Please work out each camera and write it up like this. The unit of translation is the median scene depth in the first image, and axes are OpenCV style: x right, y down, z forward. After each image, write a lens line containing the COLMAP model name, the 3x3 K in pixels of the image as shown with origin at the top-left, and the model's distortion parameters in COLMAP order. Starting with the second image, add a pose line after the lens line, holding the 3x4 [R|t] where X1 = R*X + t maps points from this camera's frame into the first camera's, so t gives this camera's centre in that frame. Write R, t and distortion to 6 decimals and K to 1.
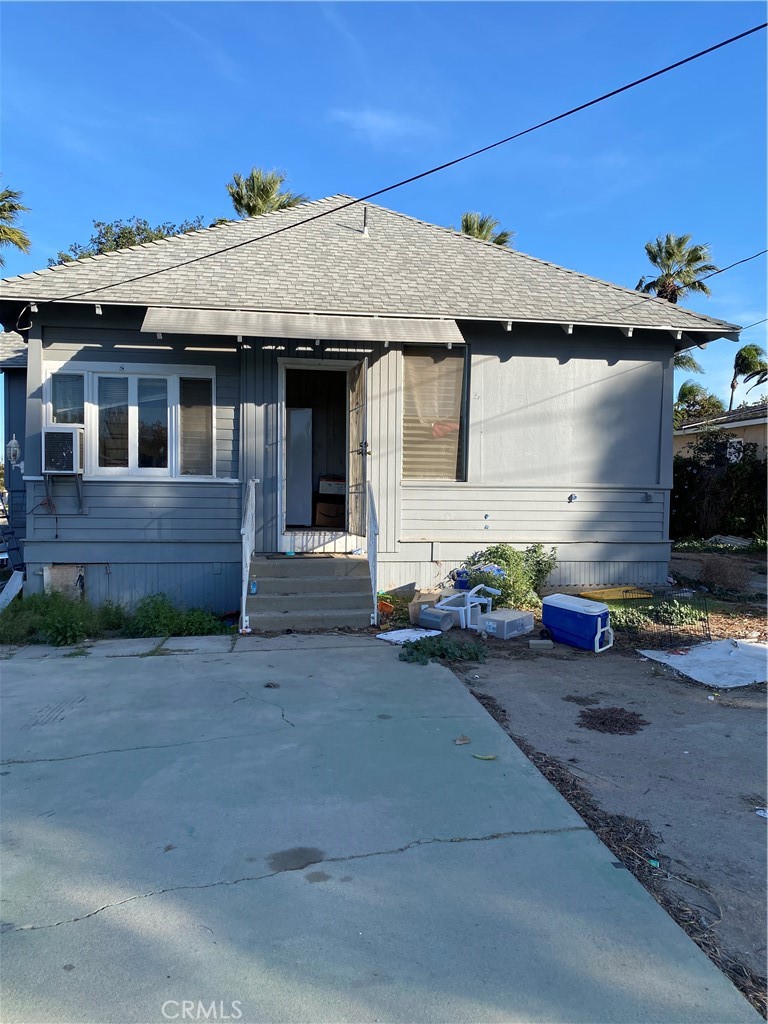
lens RADIAL K [[774.9, 0, 384.0], [0, 774.9, 512.0], [0, 0, 1]] dist [0.125473, -0.302000]
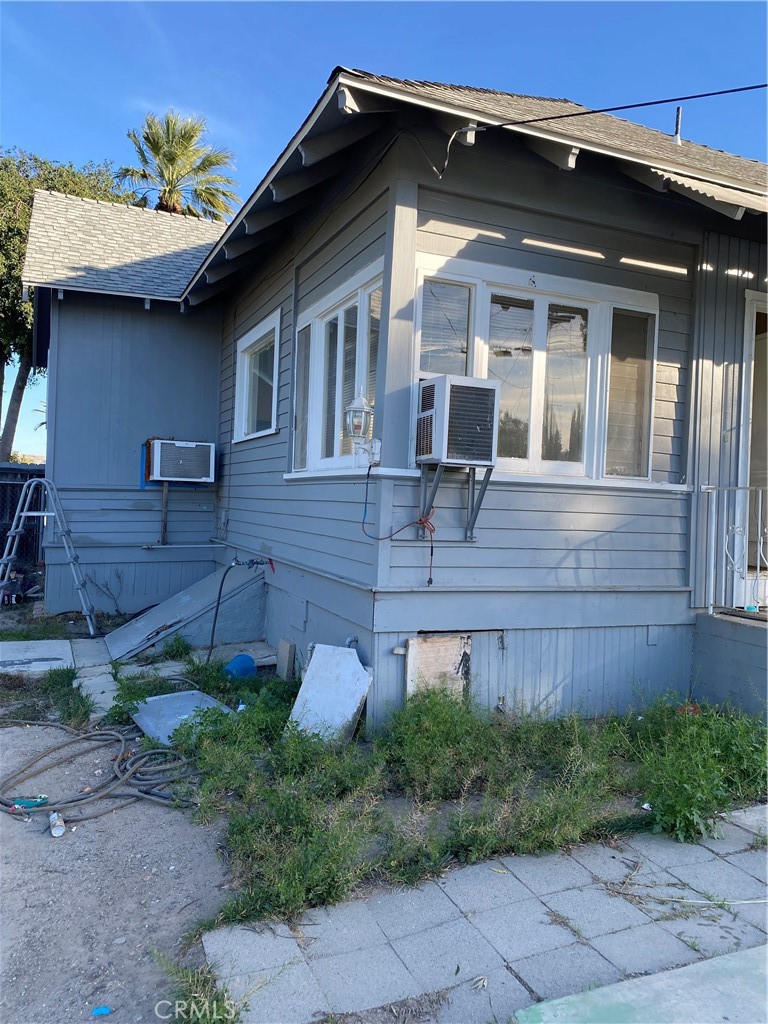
lens RADIAL K [[774.9, 0, 384.0], [0, 774.9, 512.0], [0, 0, 1]] dist [0.125473, -0.302000]
pose [[0.963953, 0.023637, 0.265020, -0.576718], [-0.019887, 0.999661, -0.016825, -0.006946], [-0.265328, 0.010948, 0.964096, 0.486463]]
